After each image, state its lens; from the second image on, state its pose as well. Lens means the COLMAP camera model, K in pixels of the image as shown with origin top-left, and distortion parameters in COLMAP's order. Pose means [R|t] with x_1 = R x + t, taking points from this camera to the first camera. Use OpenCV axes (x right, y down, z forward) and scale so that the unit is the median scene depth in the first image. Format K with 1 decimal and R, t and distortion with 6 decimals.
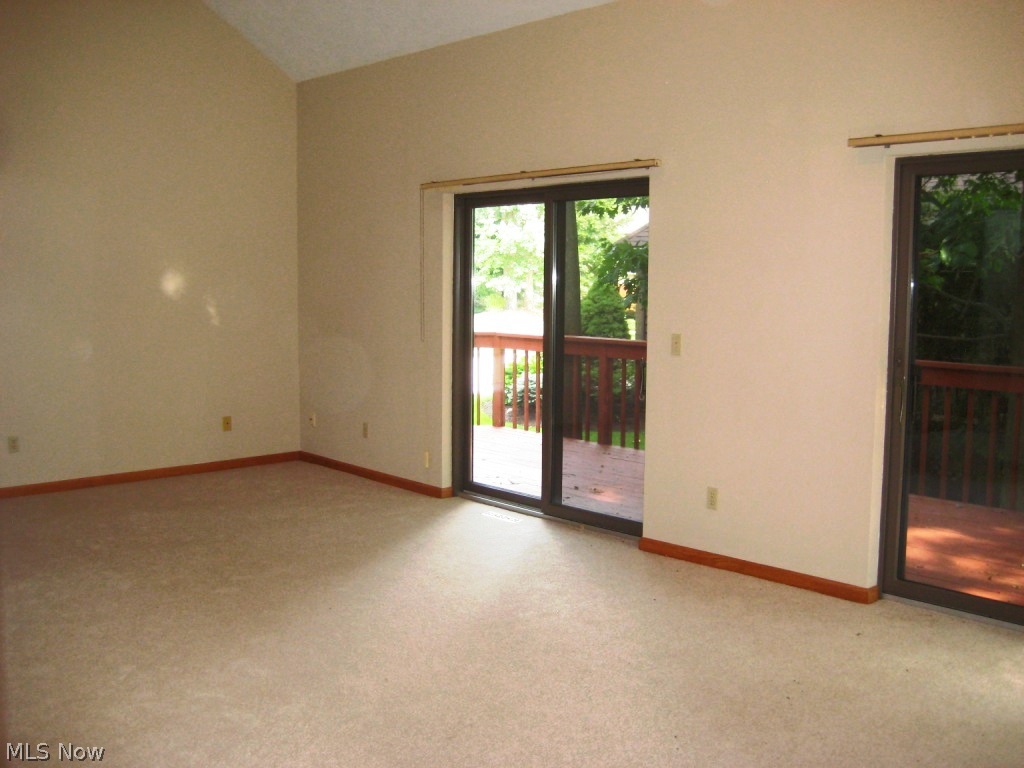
lens RADIAL K [[1069.5, 0, 512.4], [0, 1069.5, 384.7], [0, 0, 1]] dist [-0.066859, 0.000000]
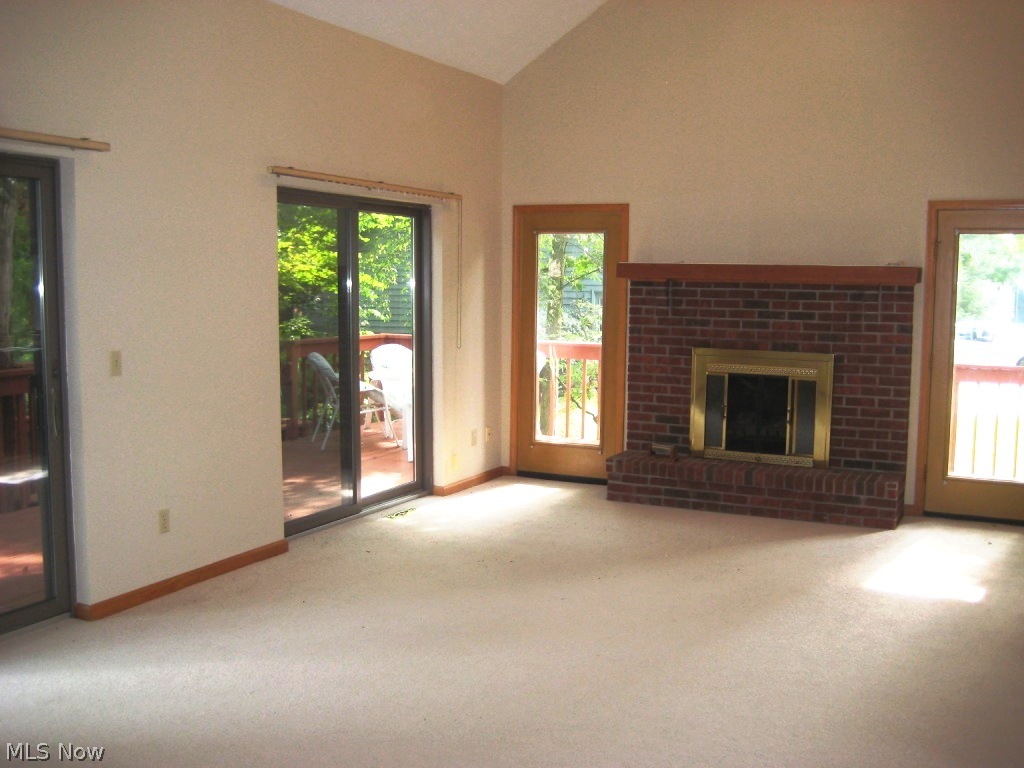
lens RADIAL K [[1069.5, 0, 512.0], [0, 1069.5, 385.5], [0, 0, 1]] dist [-0.066859, 0.000000]
pose [[-0.368723, -0.108302, 0.923208, -0.781611], [0.071882, 0.986893, 0.144482, -0.124832], [-0.926756, 0.119636, -0.356106, 1.049657]]
